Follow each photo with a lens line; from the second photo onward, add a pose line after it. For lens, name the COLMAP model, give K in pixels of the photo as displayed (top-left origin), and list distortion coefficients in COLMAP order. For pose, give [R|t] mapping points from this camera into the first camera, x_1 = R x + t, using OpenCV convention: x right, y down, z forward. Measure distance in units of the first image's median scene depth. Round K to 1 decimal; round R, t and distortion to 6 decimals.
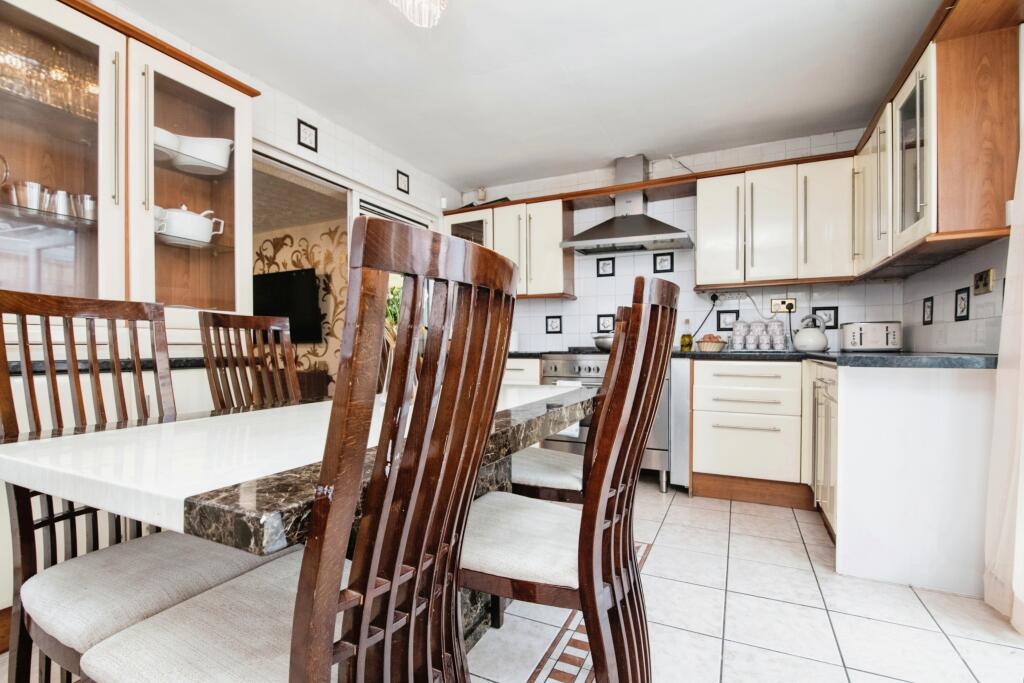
lens RADIAL K [[475.9, 0, 509.6], [0, 475.9, 345.7], [0, 0, 1]] dist [-0.023574, -0.000868]
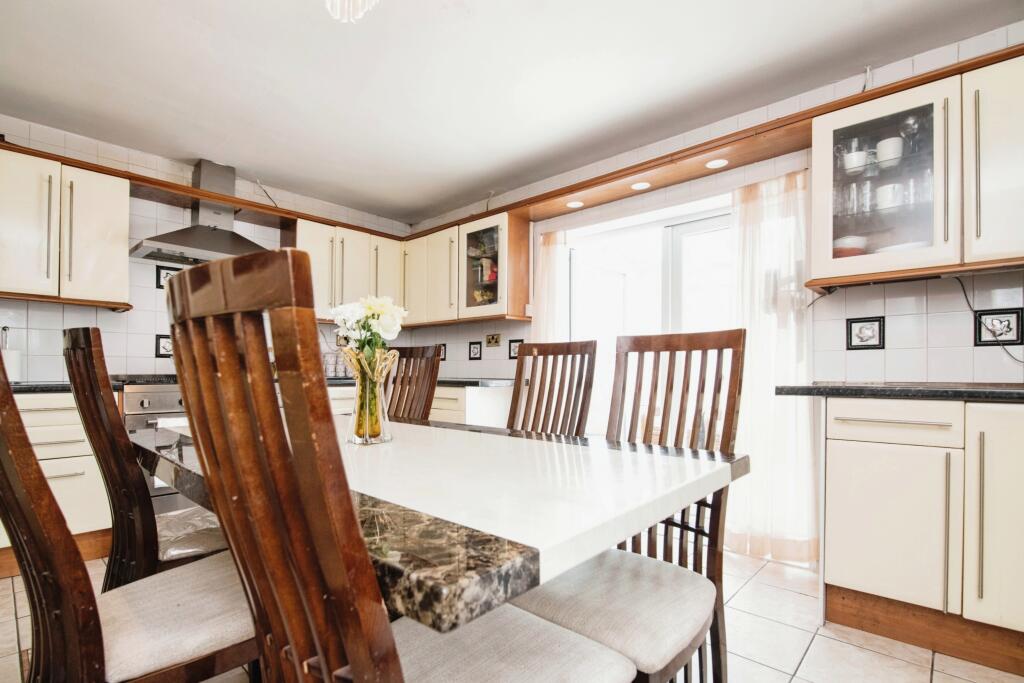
lens RADIAL K [[475.9, 0, 520.5], [0, 475.9, 369.0], [0, 0, 1]] dist [-0.023574, -0.000868]
pose [[0.276537, 0.012560, 0.960921, -0.430828], [-0.001370, 0.999919, -0.012675, 0.002021], [-0.961002, 0.002188, 0.276531, 0.196689]]
